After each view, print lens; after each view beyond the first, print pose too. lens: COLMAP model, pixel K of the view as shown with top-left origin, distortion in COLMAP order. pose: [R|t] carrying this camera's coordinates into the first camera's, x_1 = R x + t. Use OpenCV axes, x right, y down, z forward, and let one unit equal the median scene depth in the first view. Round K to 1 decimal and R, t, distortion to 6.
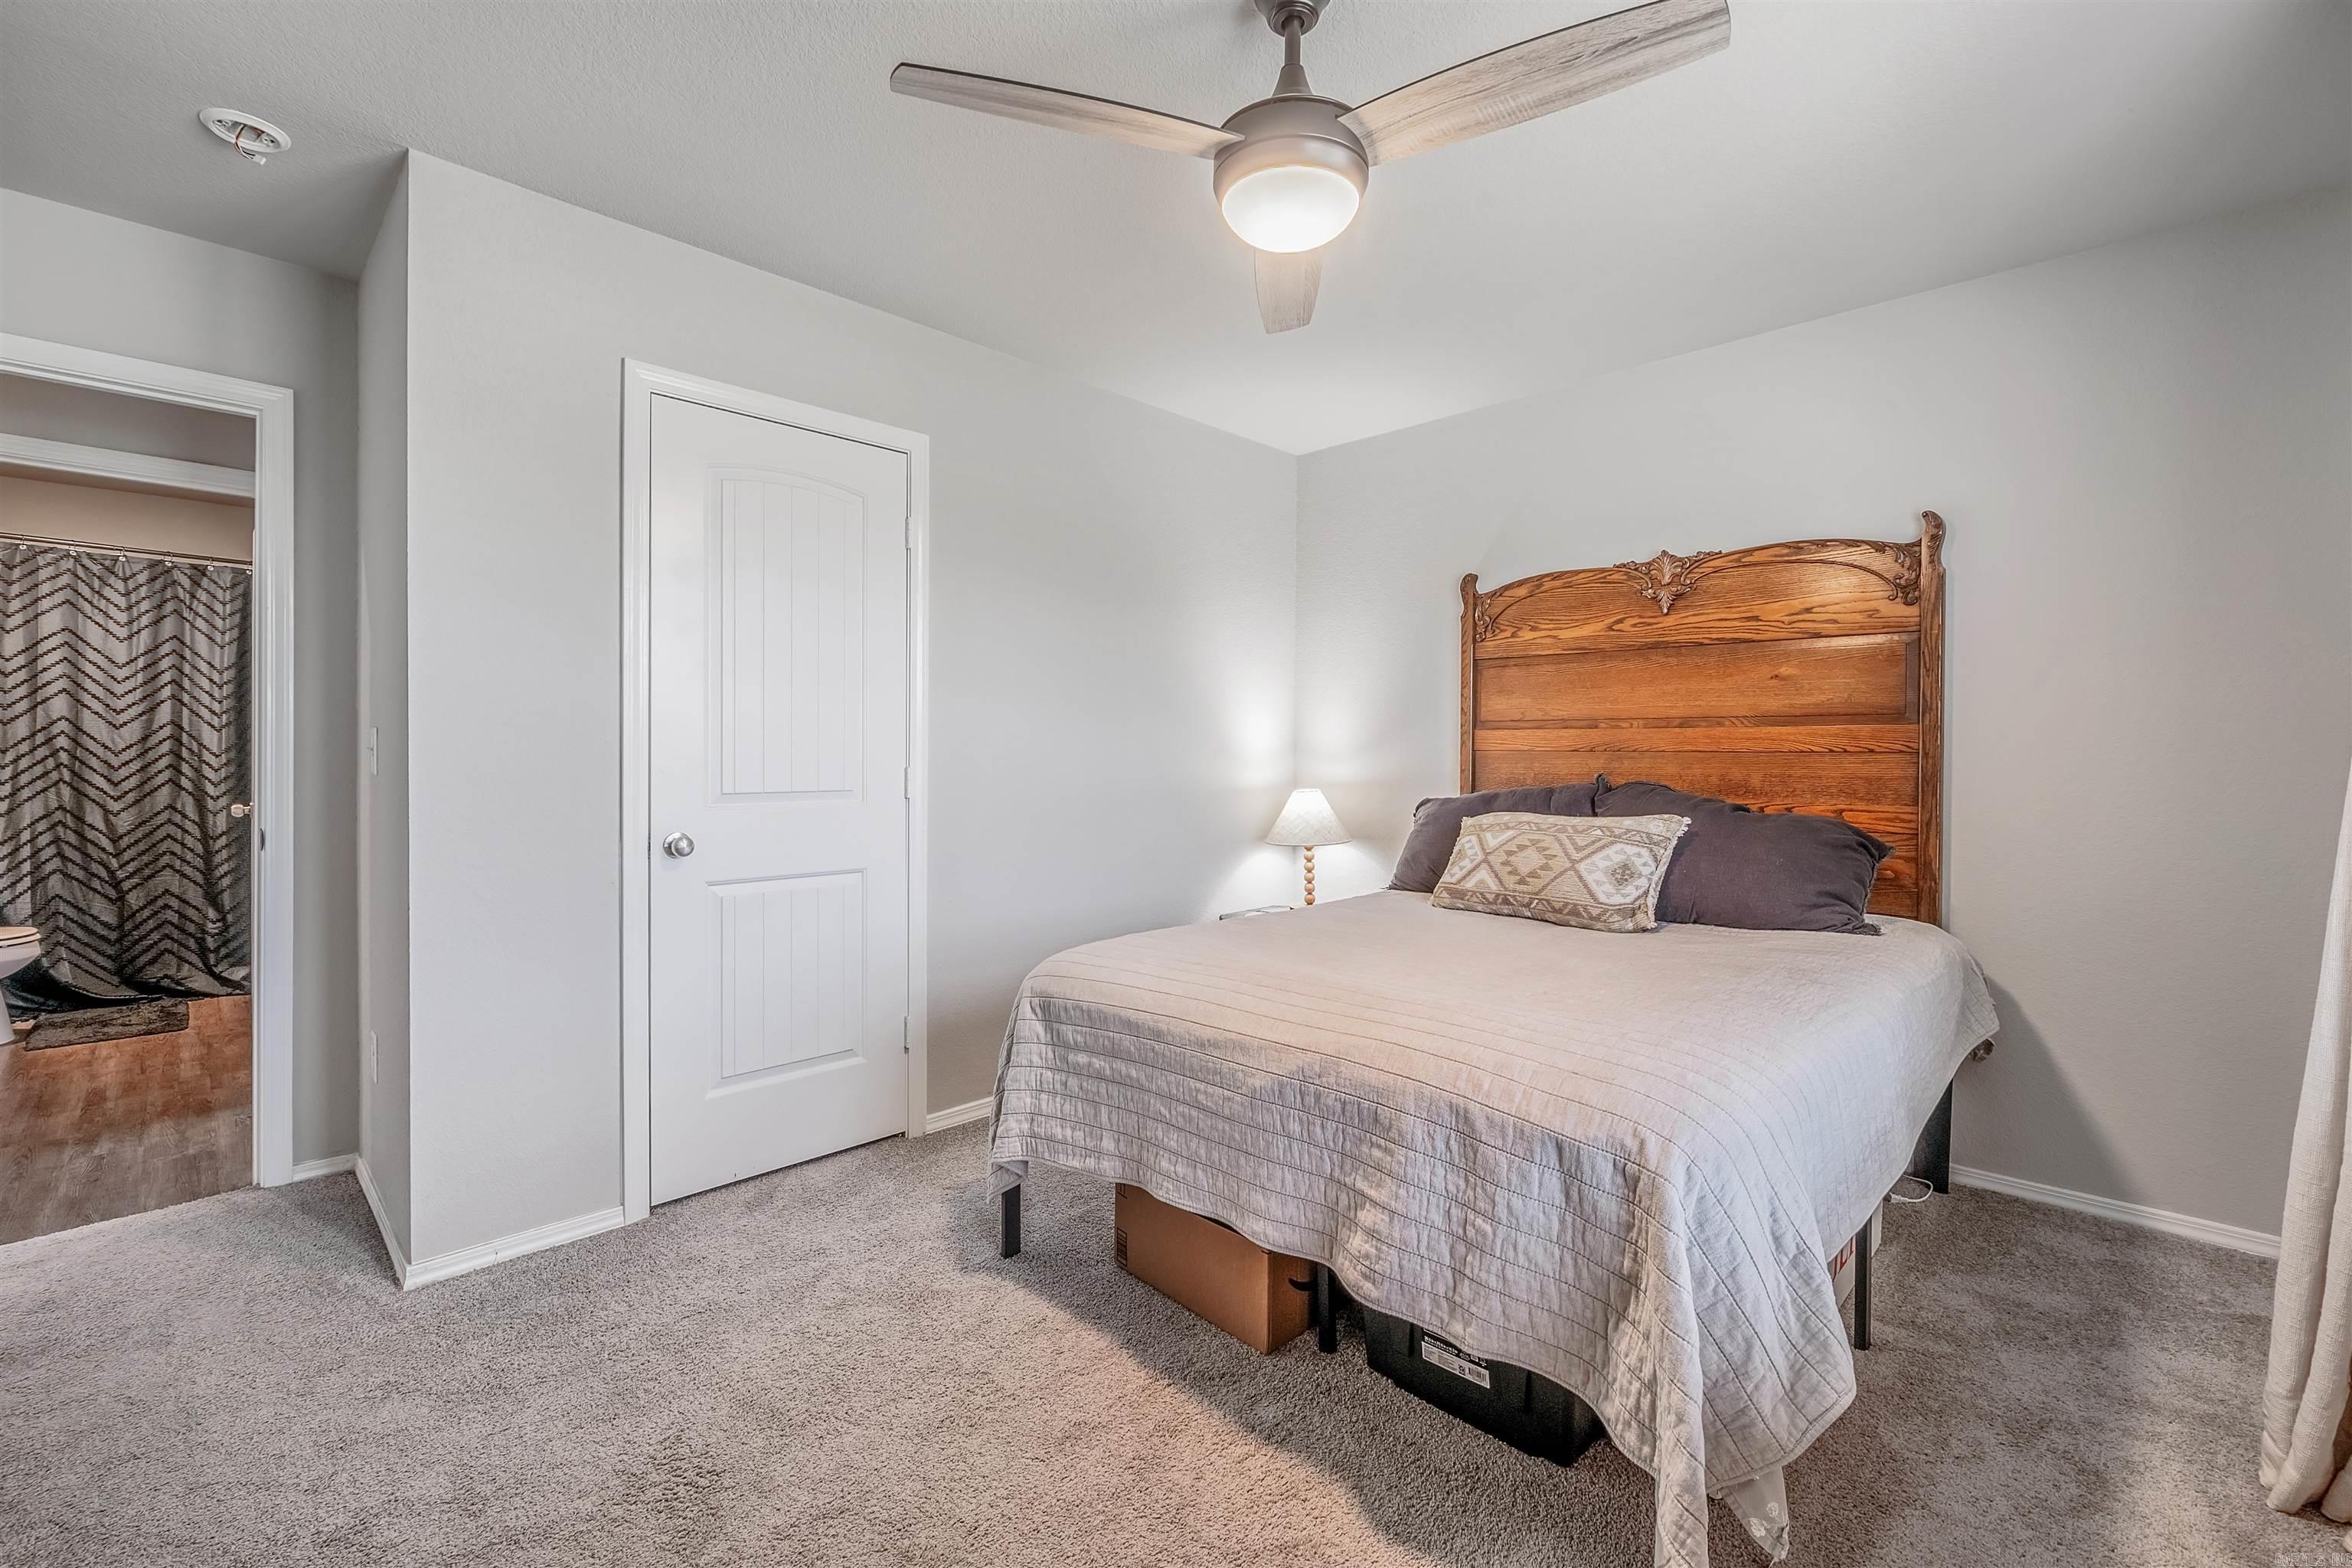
lens RADIAL K [[999.7, 0, 1176.4], [0, 999.7, 767.4], [0, 0, 1]] dist [-0.004066, -0.000308]
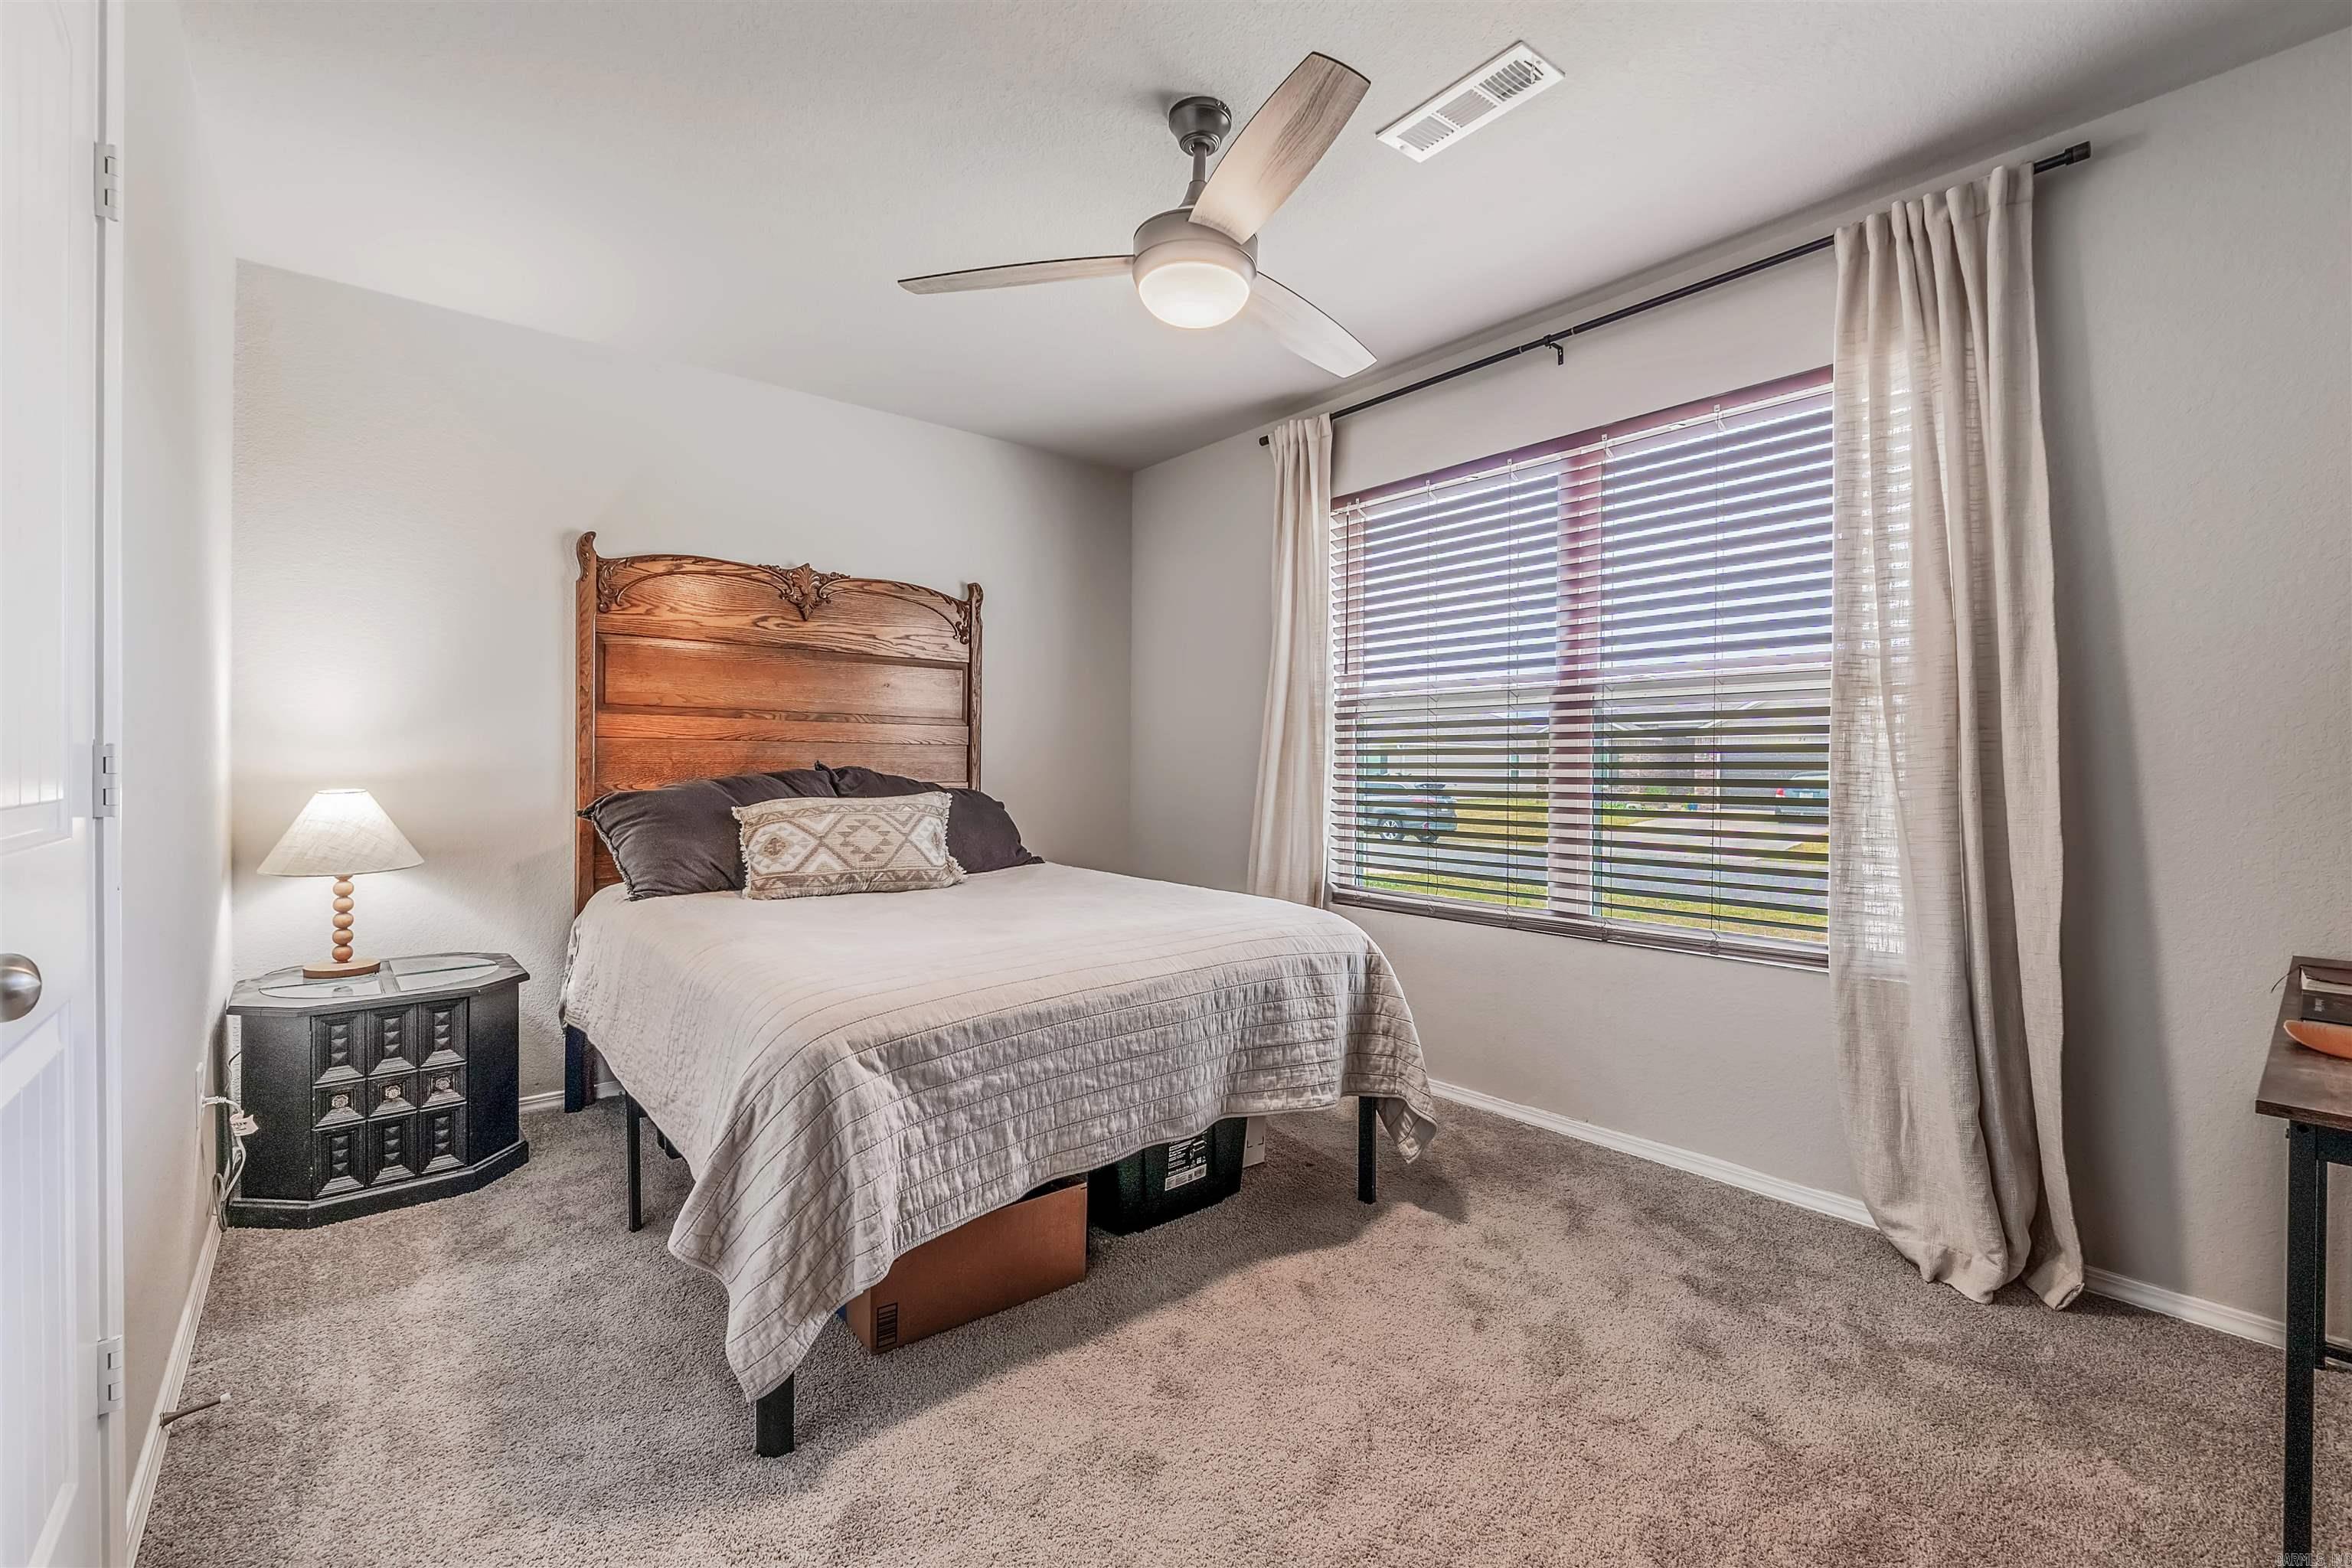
lens RADIAL K [[999.7, 0, 1178.6], [0, 999.7, 776.3], [0, 0, 1]] dist [-0.004066, -0.000308]
pose [[0.087740, -0.015333, 0.996025, -0.697424], [0.005542, 0.999874, 0.014904, 0.010385], [-0.996128, 0.004213, 0.087814, 0.558924]]
